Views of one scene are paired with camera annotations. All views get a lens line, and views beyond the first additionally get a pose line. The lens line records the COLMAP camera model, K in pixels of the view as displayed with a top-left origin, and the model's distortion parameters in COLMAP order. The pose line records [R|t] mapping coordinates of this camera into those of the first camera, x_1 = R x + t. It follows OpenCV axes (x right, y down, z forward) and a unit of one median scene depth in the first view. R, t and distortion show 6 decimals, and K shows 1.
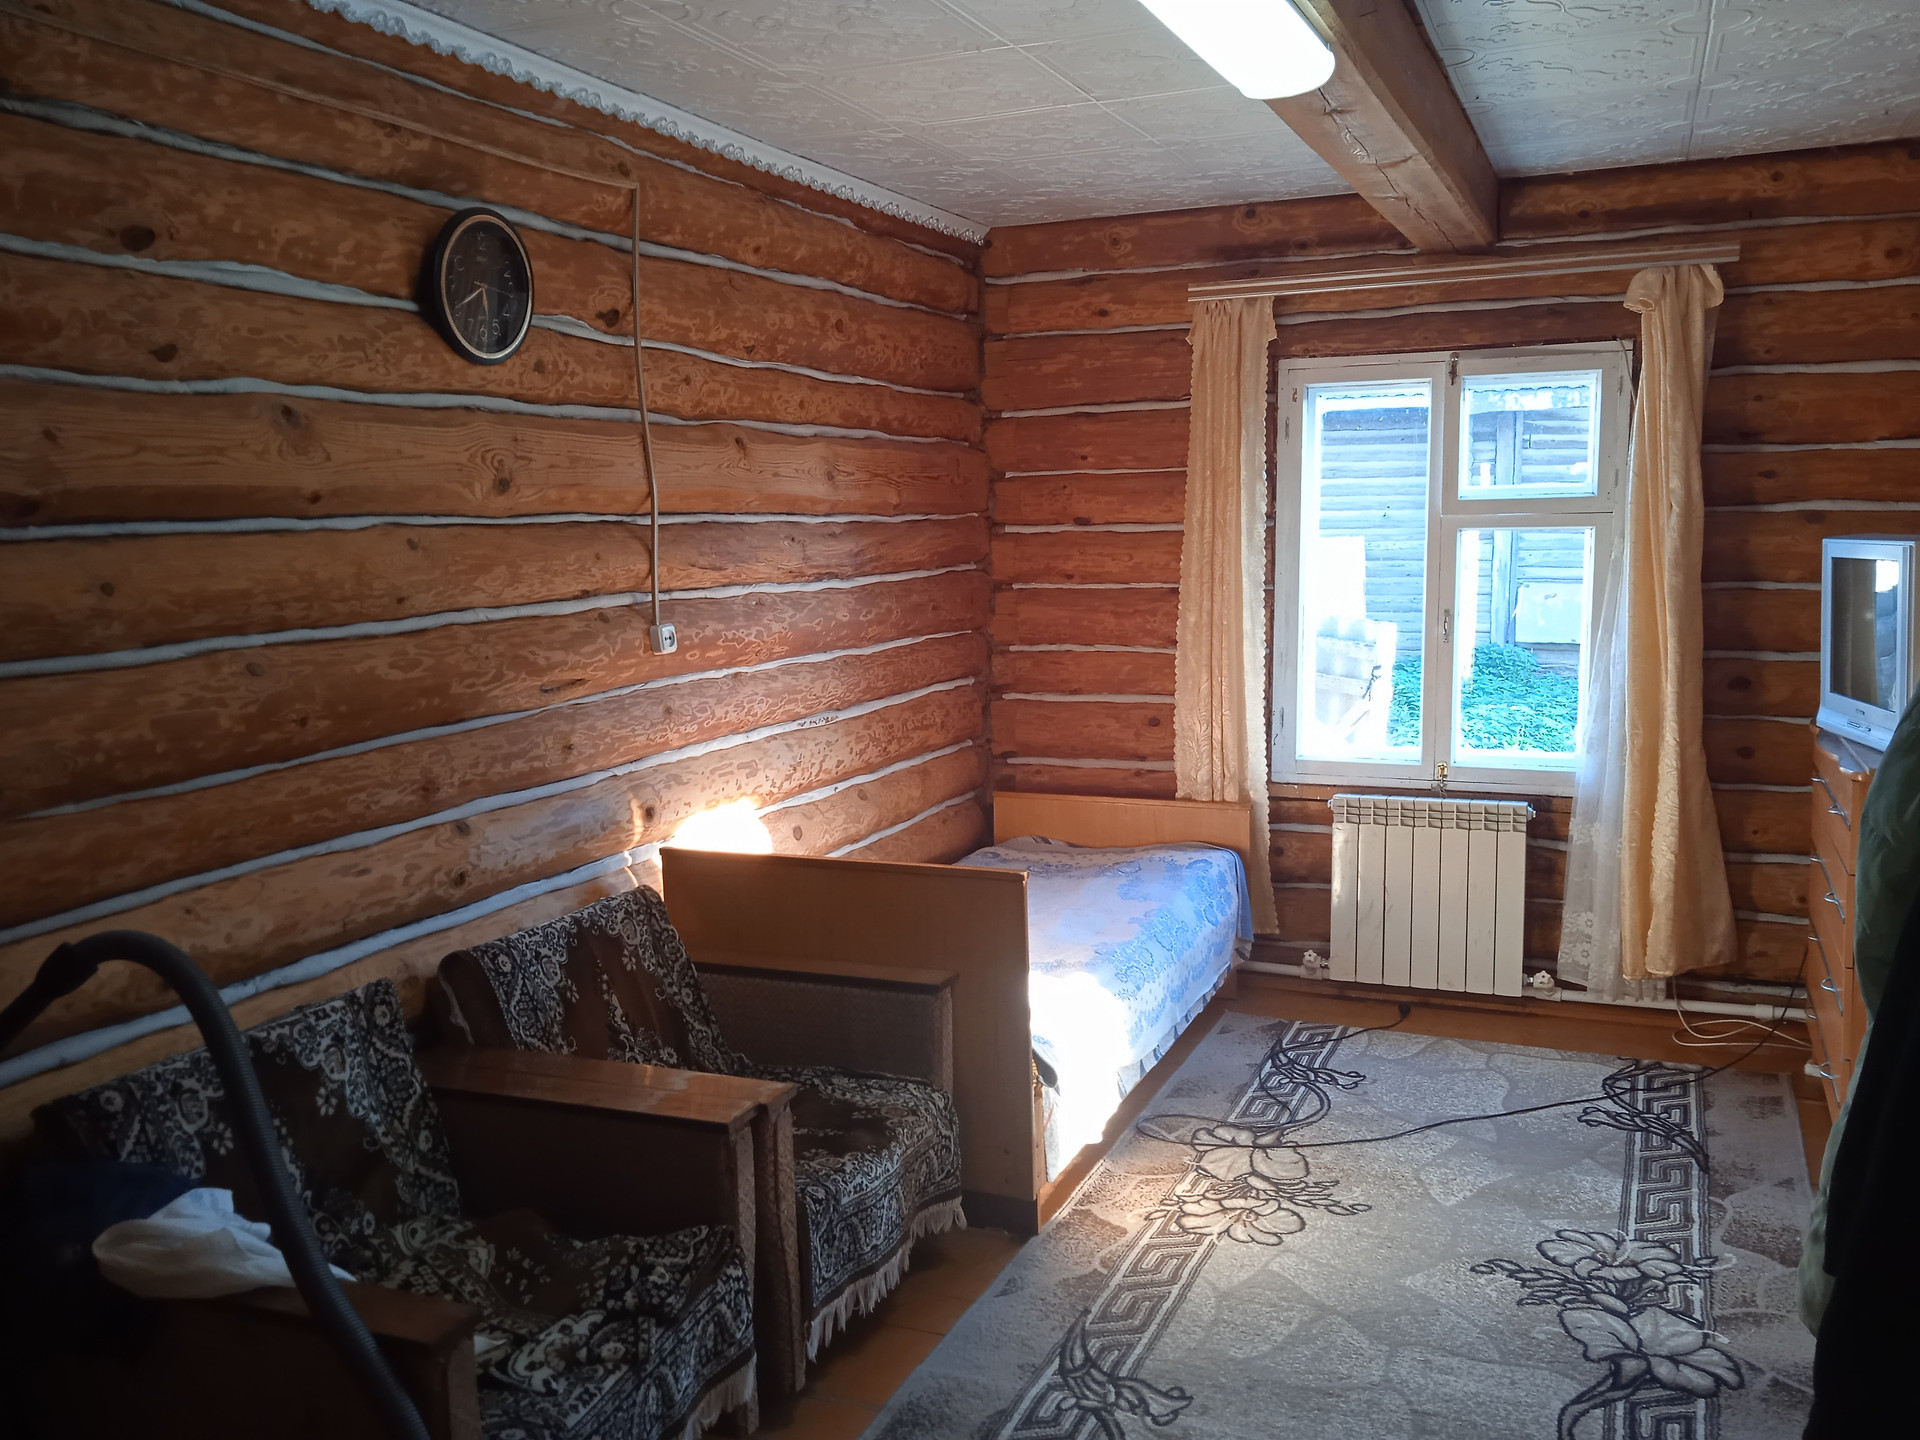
lens RADIAL K [[1591.7, 0, 960.0], [0, 1591.7, 720.0], [0, 0, 1]] dist [0.024296, -0.010263]
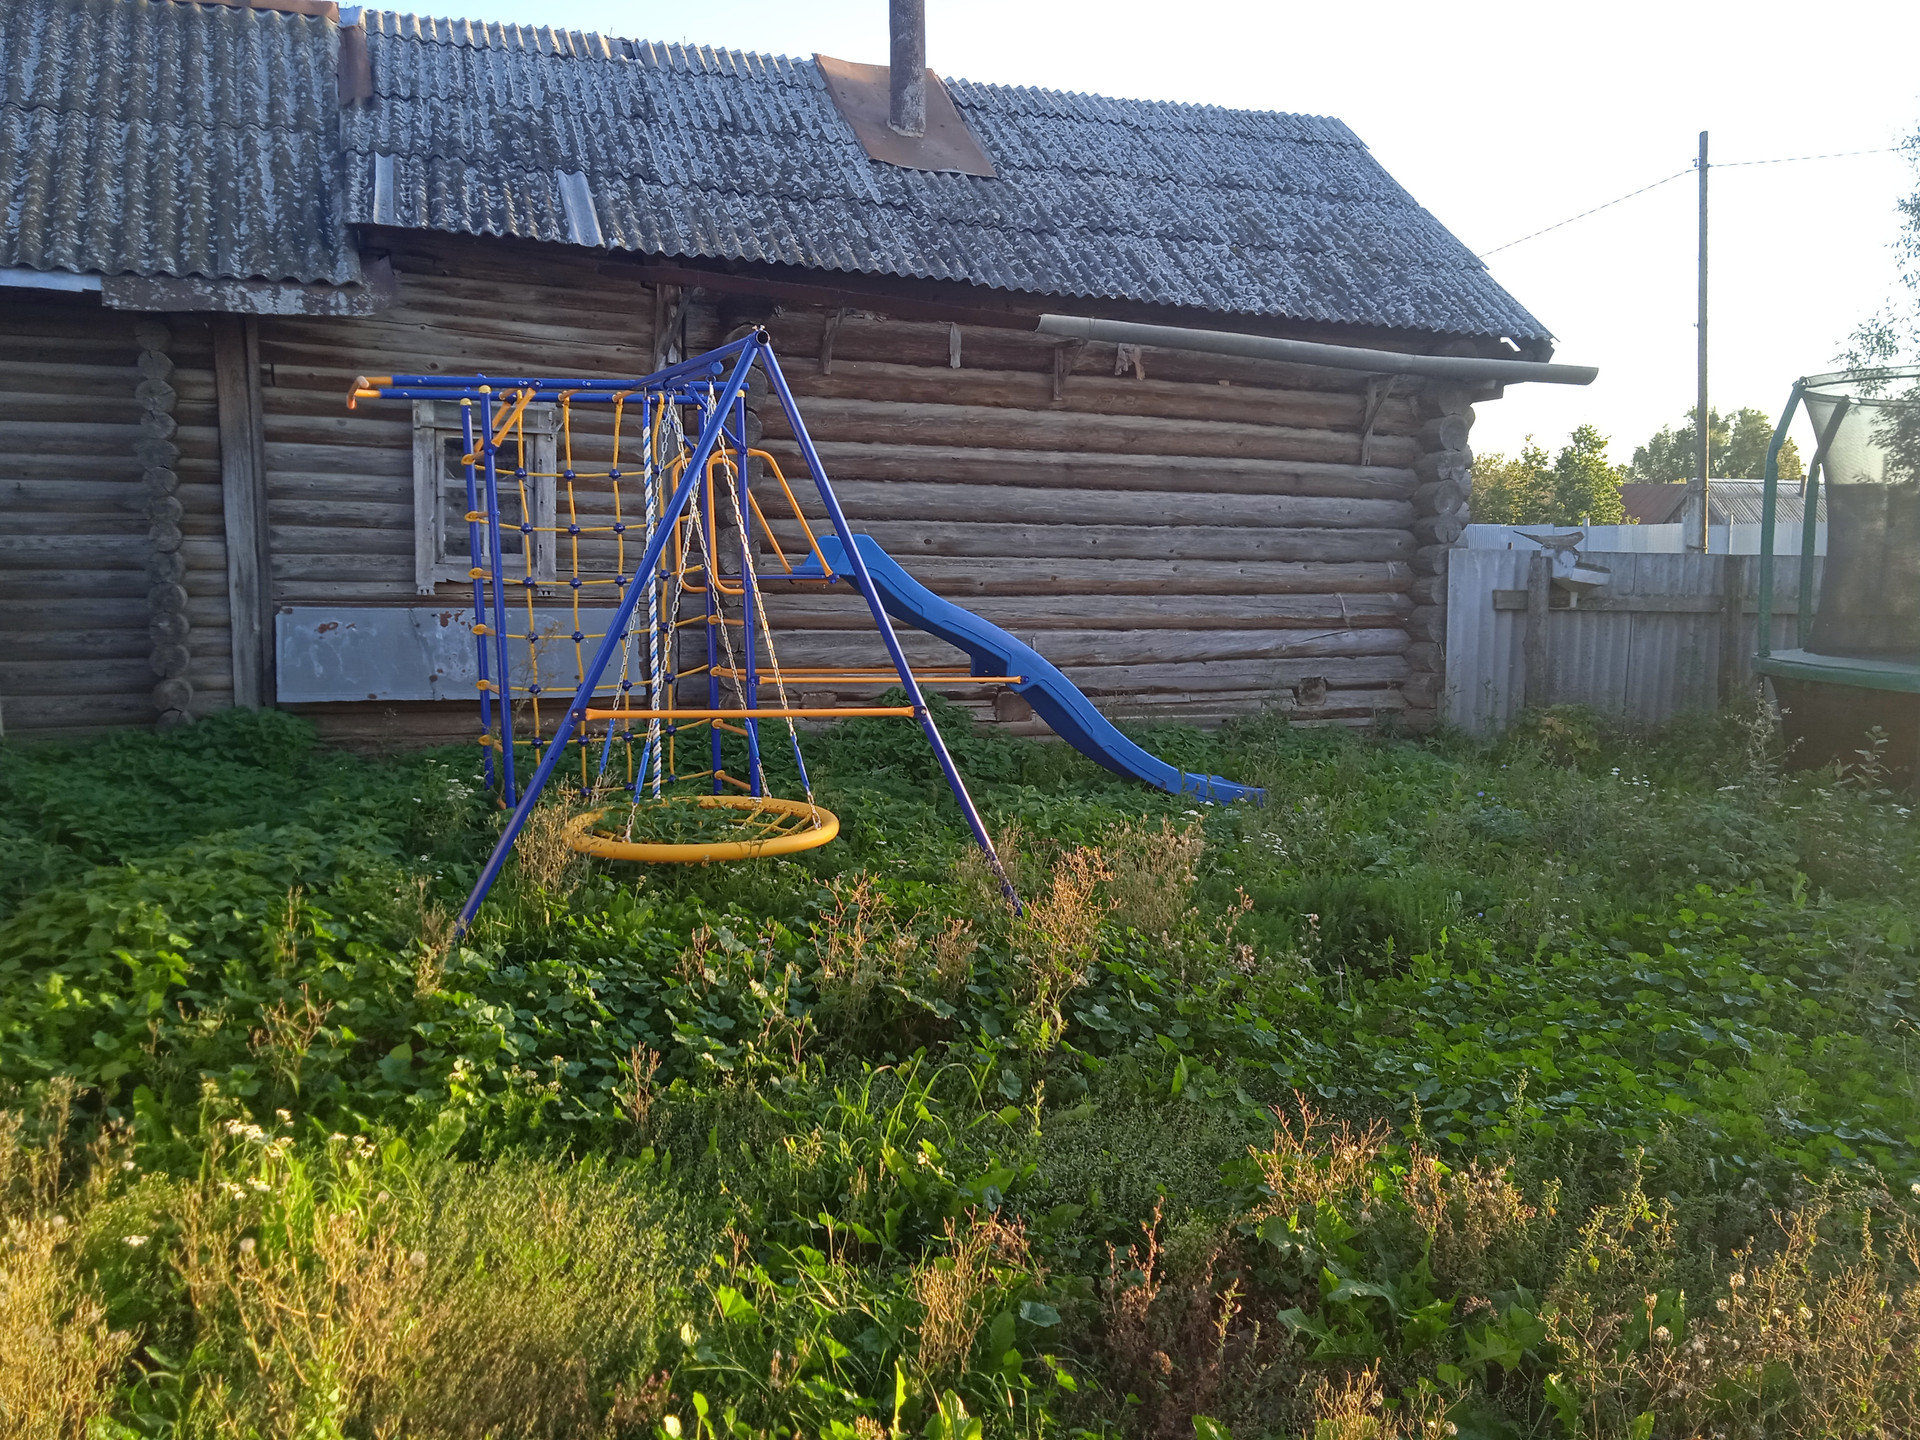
lens RADIAL K [[1529.1, 0, 960.0], [0, 1529.1, 720.0], [0, 0, 1]] dist [0.069170, -0.003168]
pose [[0.734472, -0.058388, 0.676122, 0.136929], [0.073274, 0.997290, 0.006526, -0.026237], [-0.674671, 0.044749, 0.736761, 0.382162]]
